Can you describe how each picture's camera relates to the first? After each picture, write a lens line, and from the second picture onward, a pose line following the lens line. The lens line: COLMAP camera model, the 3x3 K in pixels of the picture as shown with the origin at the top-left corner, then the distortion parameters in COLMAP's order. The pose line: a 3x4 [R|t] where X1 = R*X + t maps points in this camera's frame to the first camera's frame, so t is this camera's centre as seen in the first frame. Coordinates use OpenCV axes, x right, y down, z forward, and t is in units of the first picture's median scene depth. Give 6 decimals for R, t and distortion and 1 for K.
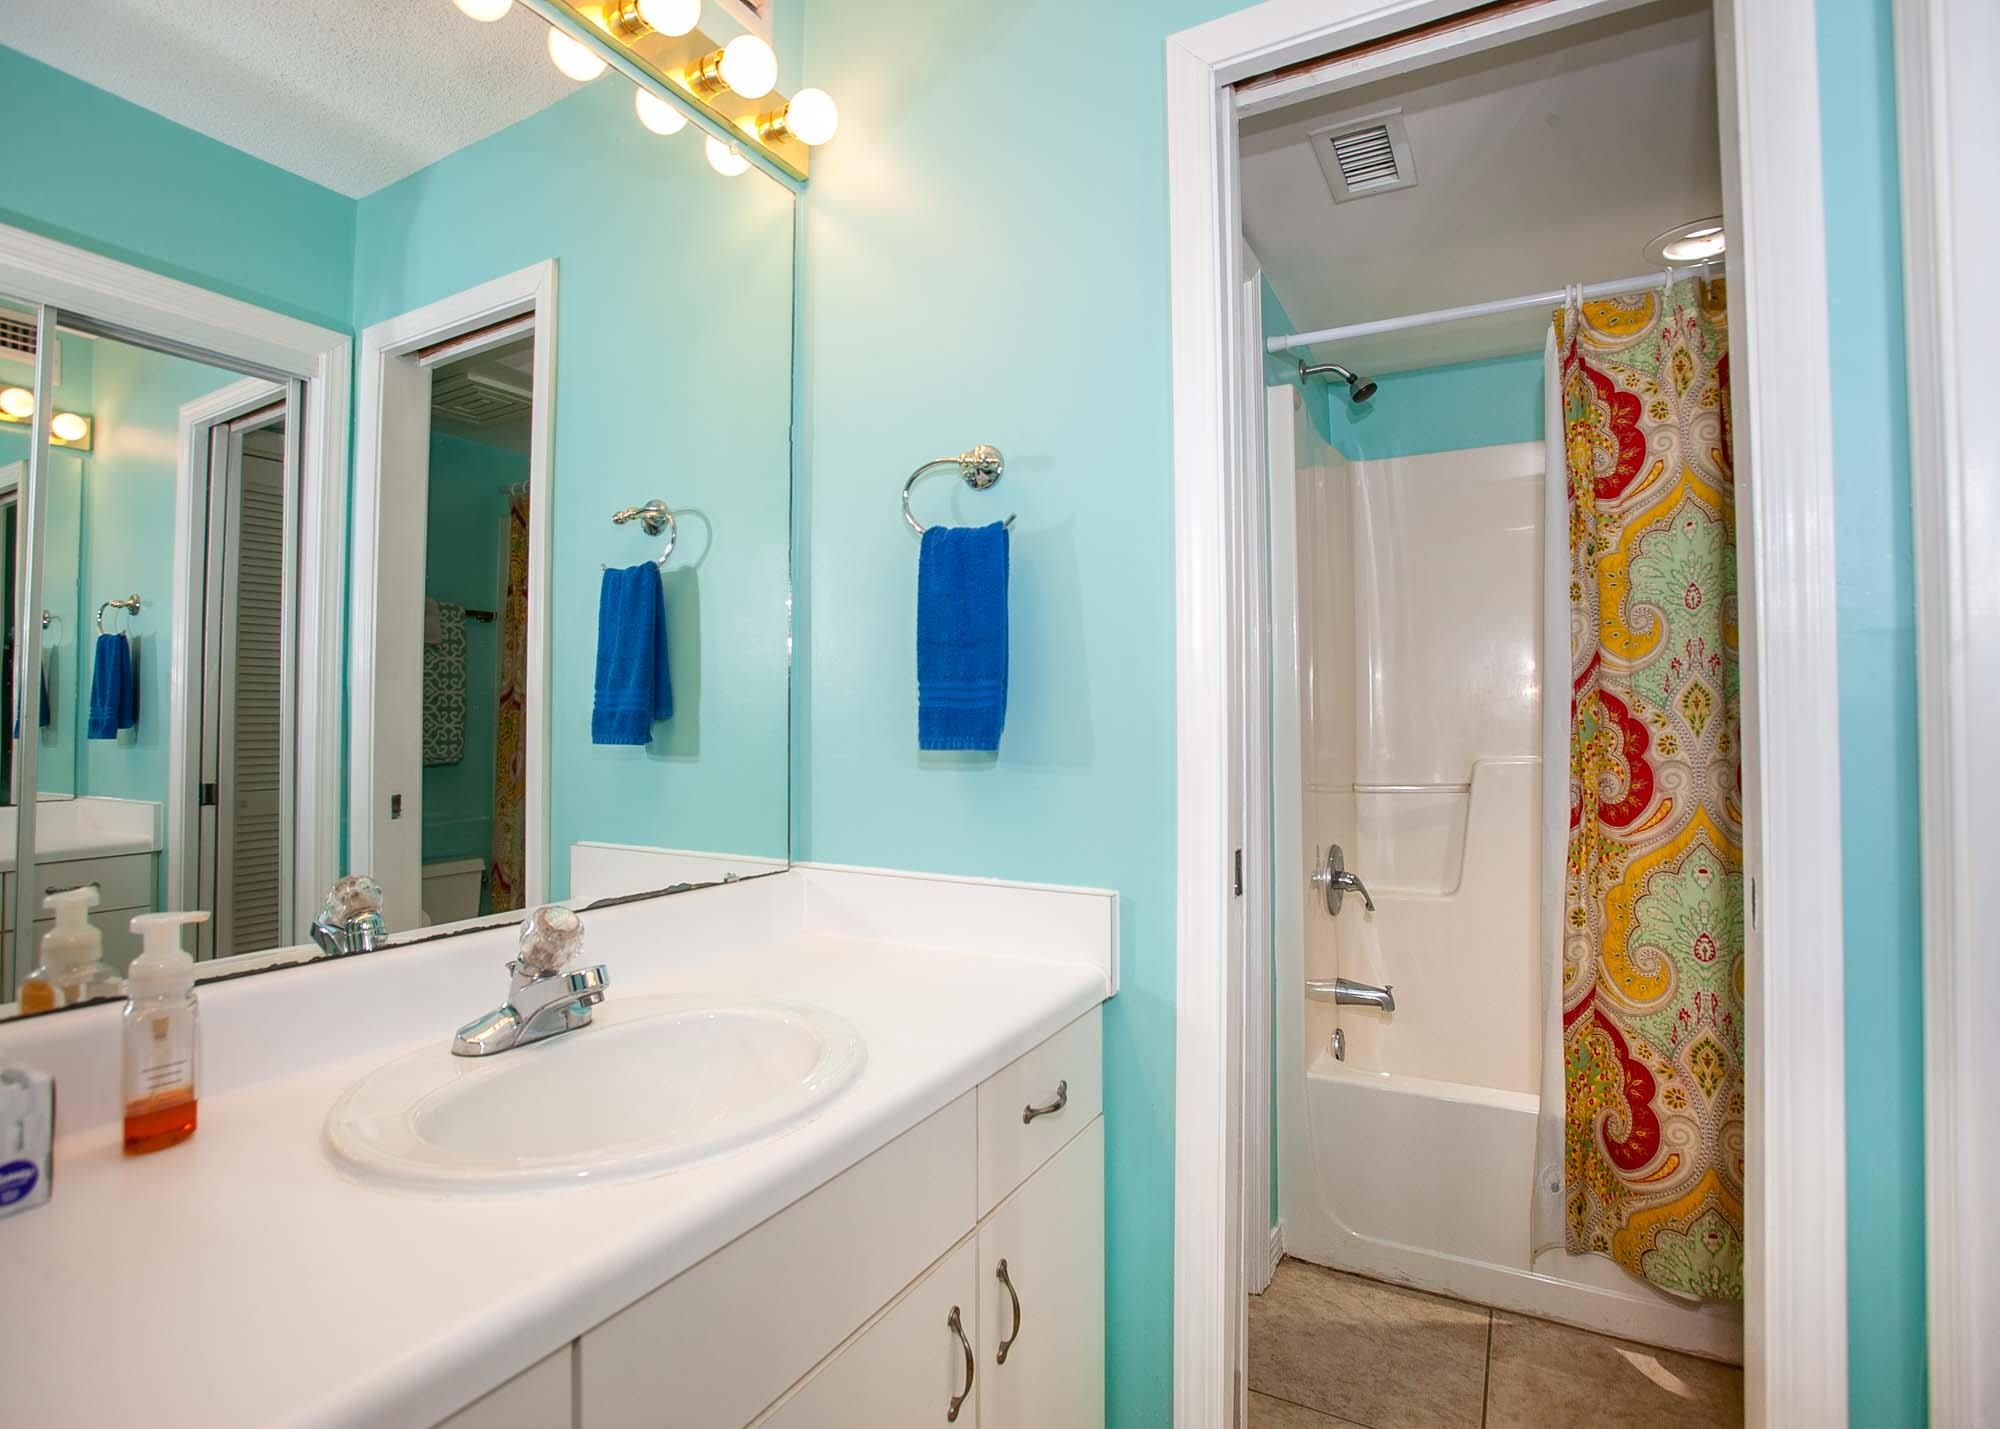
lens RADIAL K [[992.2, 0, 979.5], [0, 992.2, 688.6], [0, 0, 1]] dist [-0.070188, 0.026899]
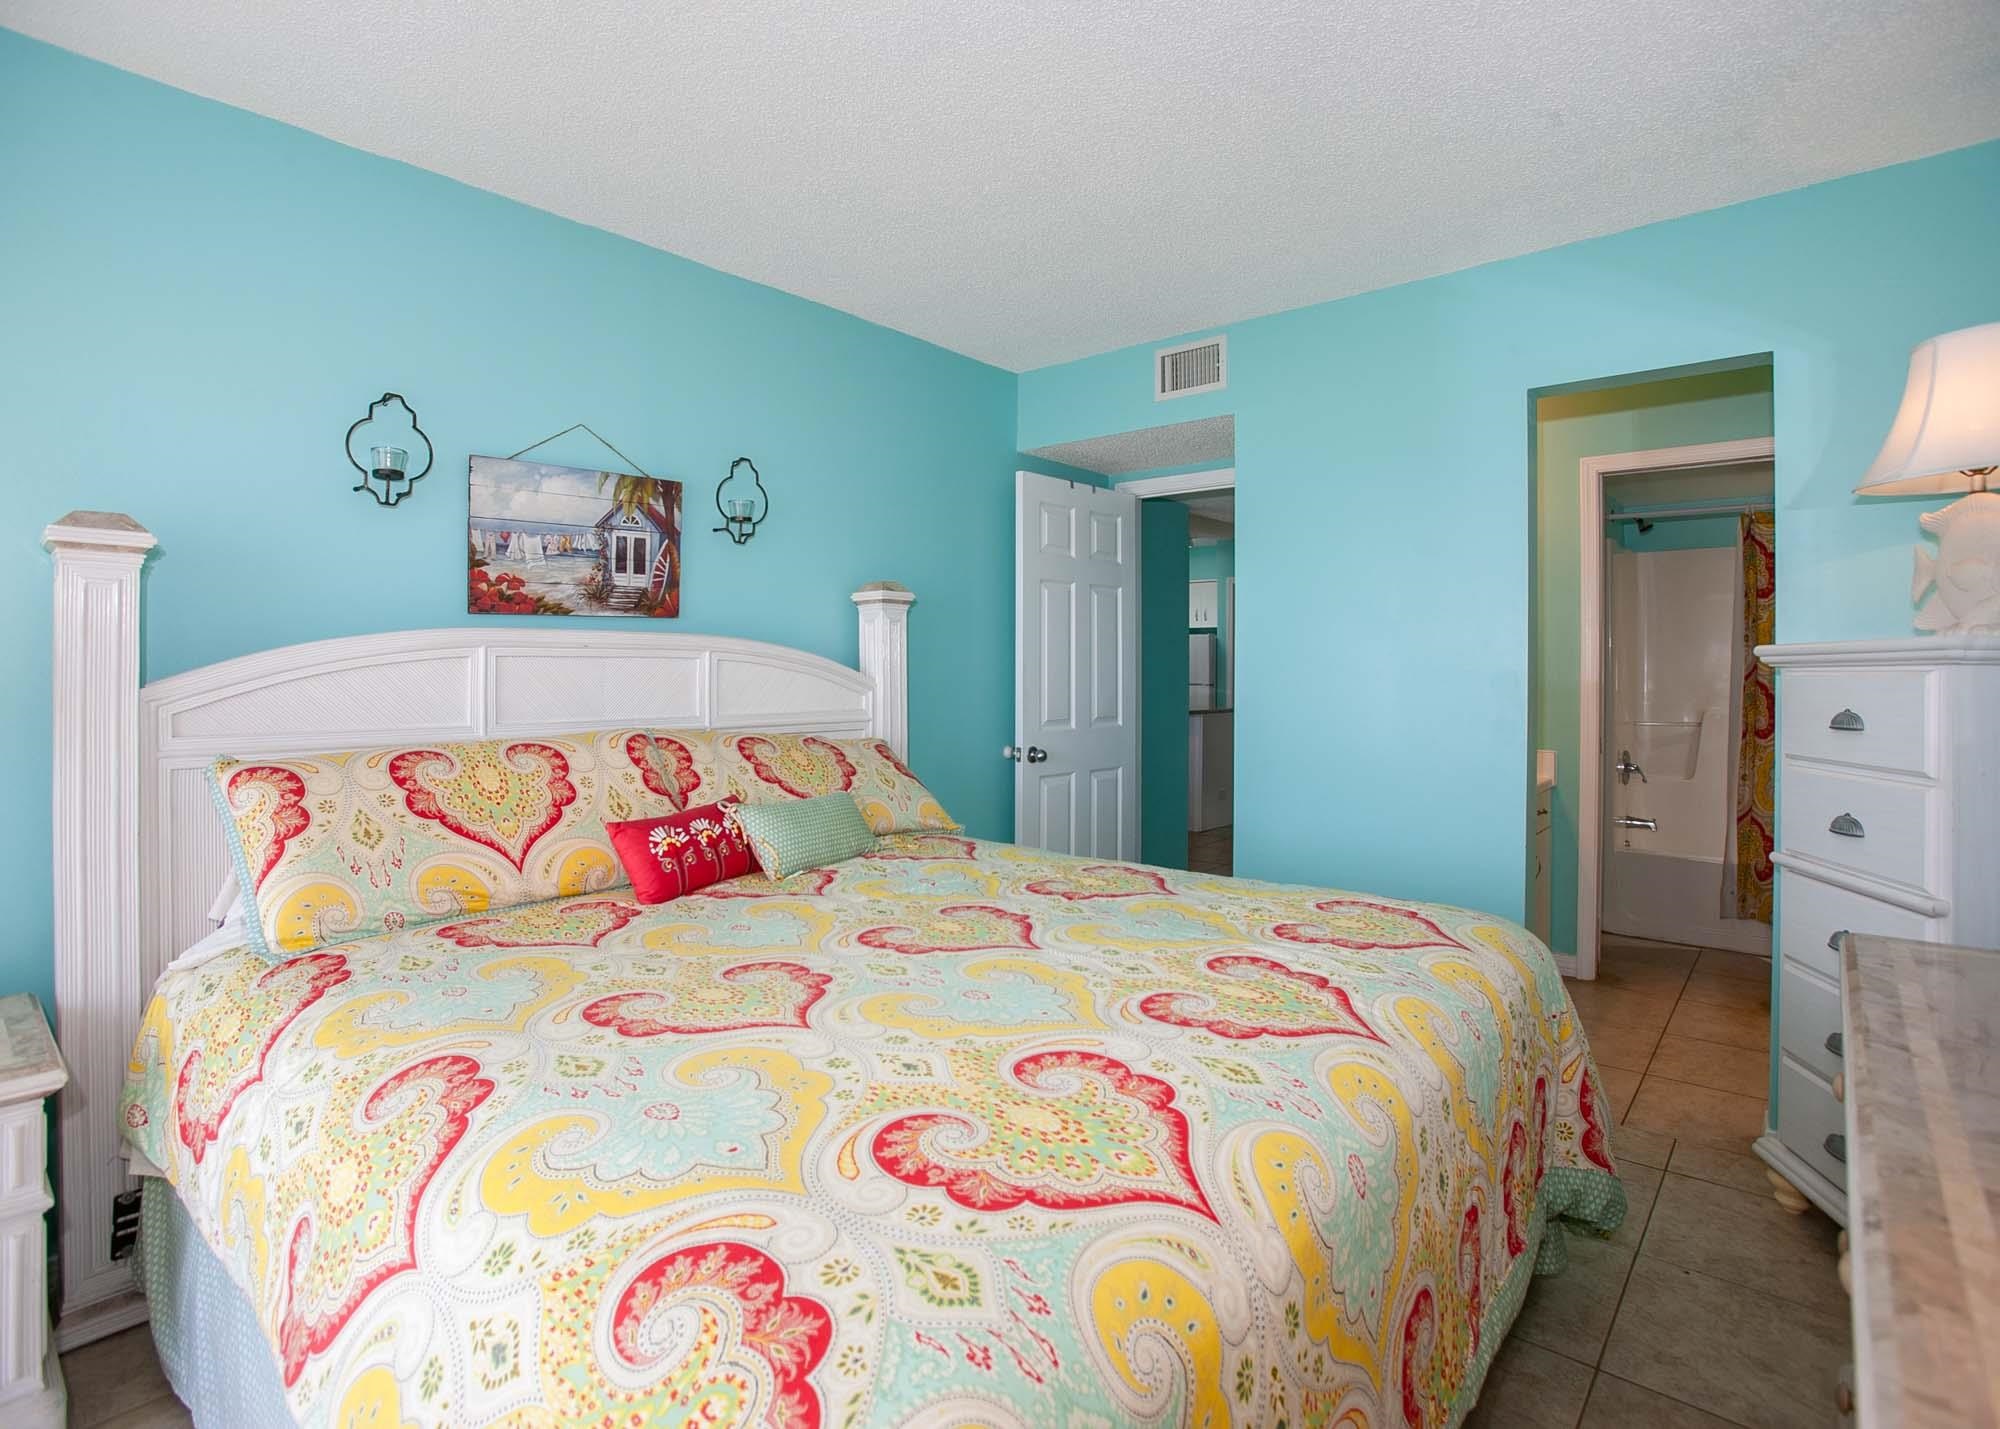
lens RADIAL K [[962.2, 0, 995.9], [0, 962.2, 664.9], [0, 0, 1]] dist [-0.045704, 0.000120]
pose [[0.978266, 0.003624, -0.207320, -0.696199], [0.002398, 0.999583, 0.028784, -0.106652], [0.207338, -0.028656, 0.977850, -1.598614]]
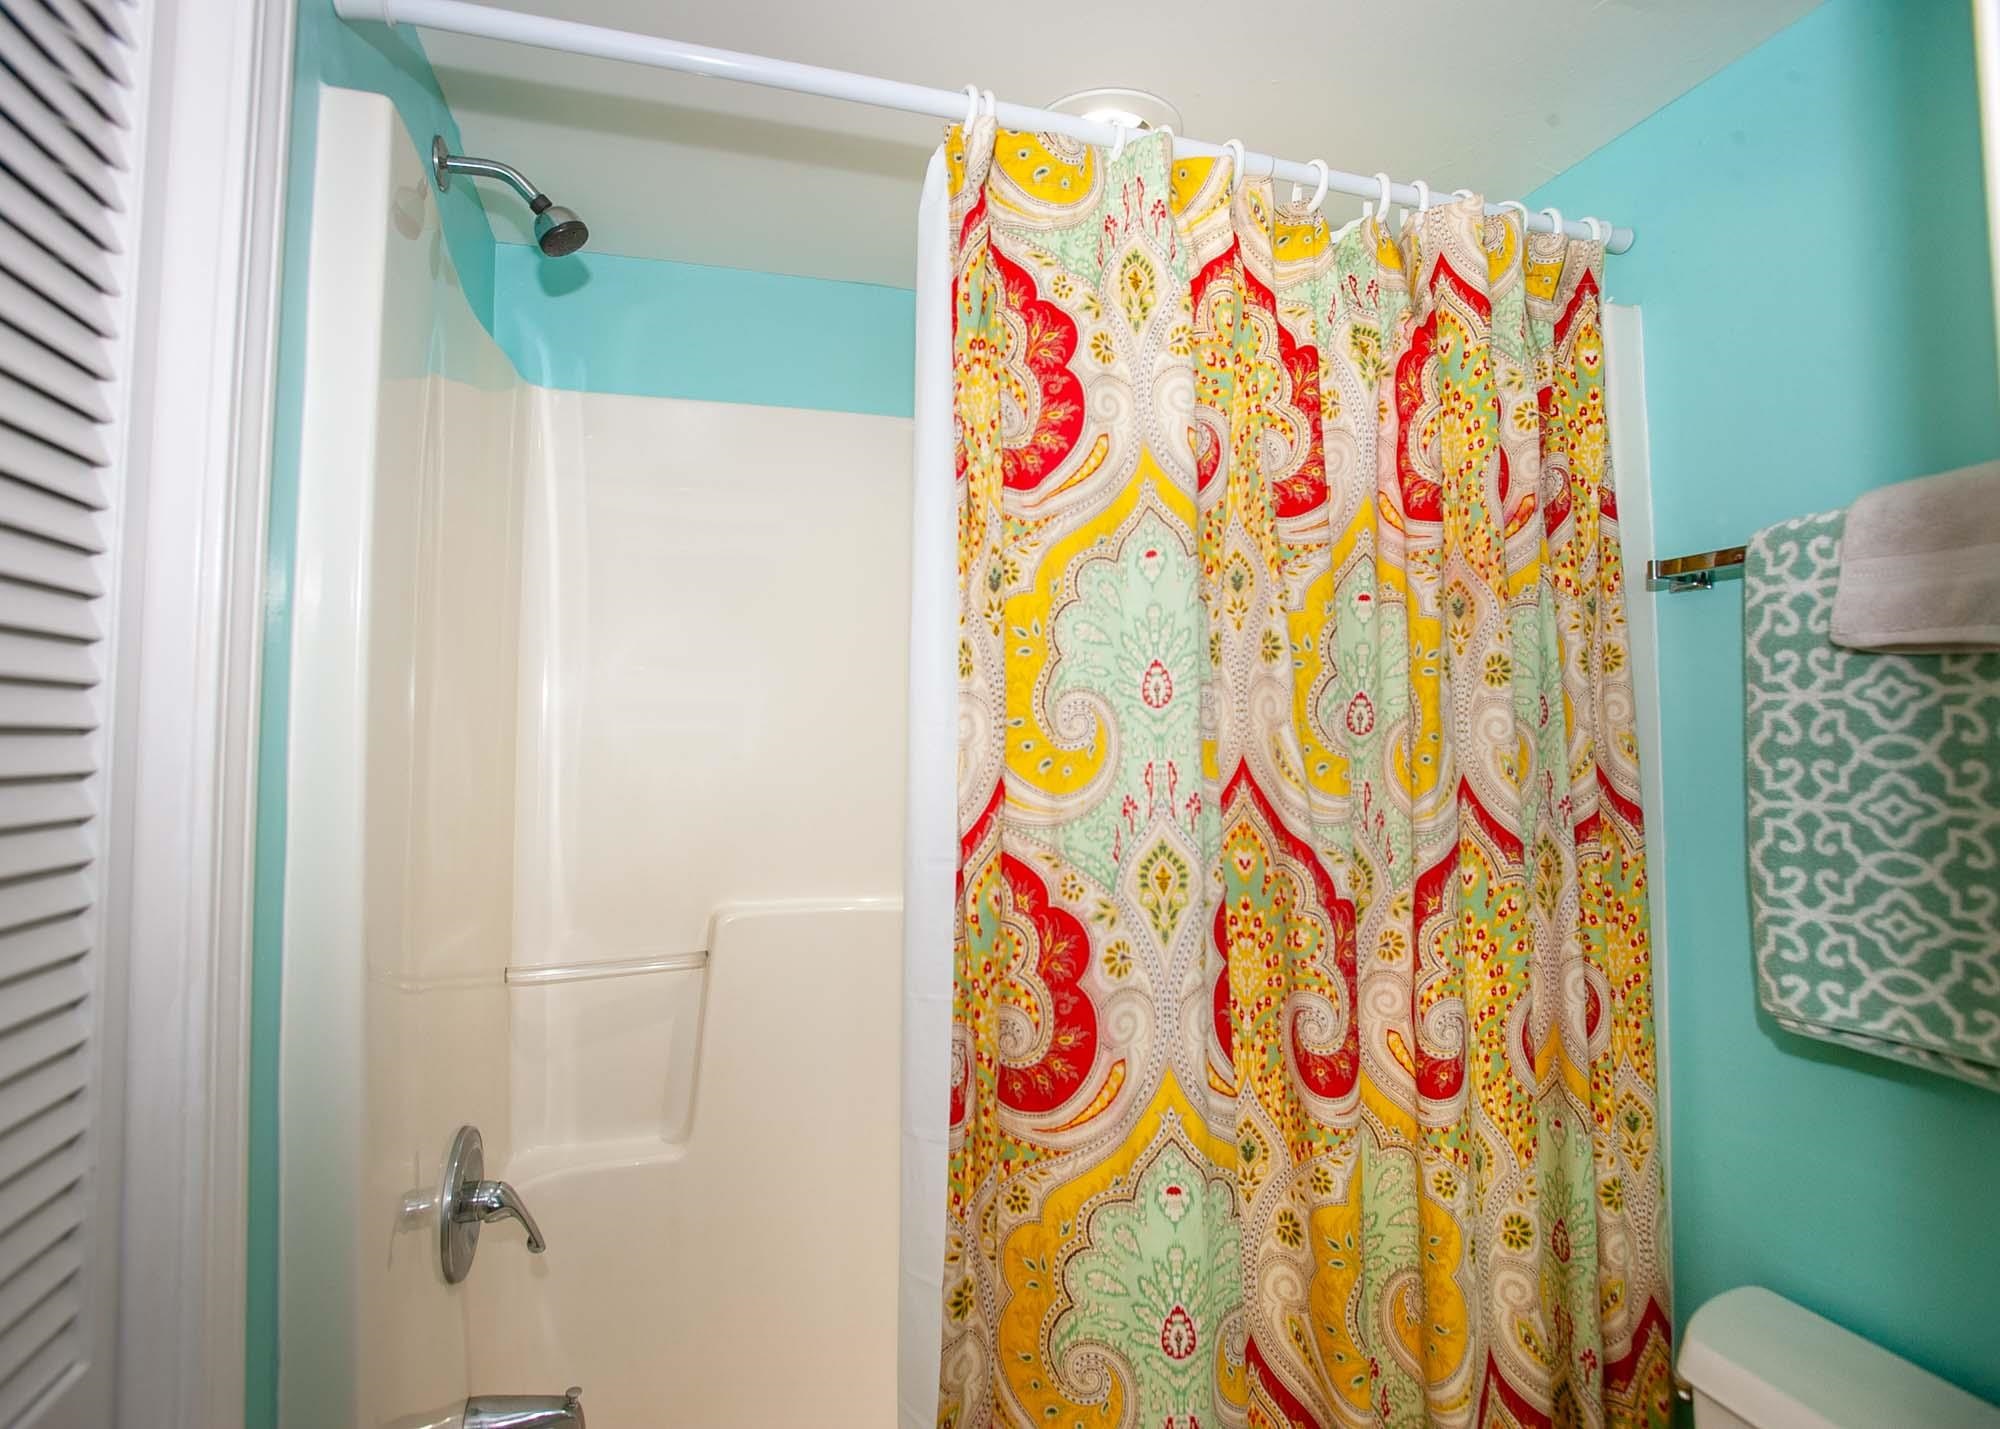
lens RADIAL K [[1001.1, 0, 1005.0], [0, 1001.1, 687.3], [0, 0, 1]] dist [-0.079080, 0.035924]
pose [[0.681479, 0.038522, 0.730824, 0.248555], [-0.027117, 0.999257, -0.027385, -0.072697], [-0.731336, -0.001156, 0.682017, 0.637816]]
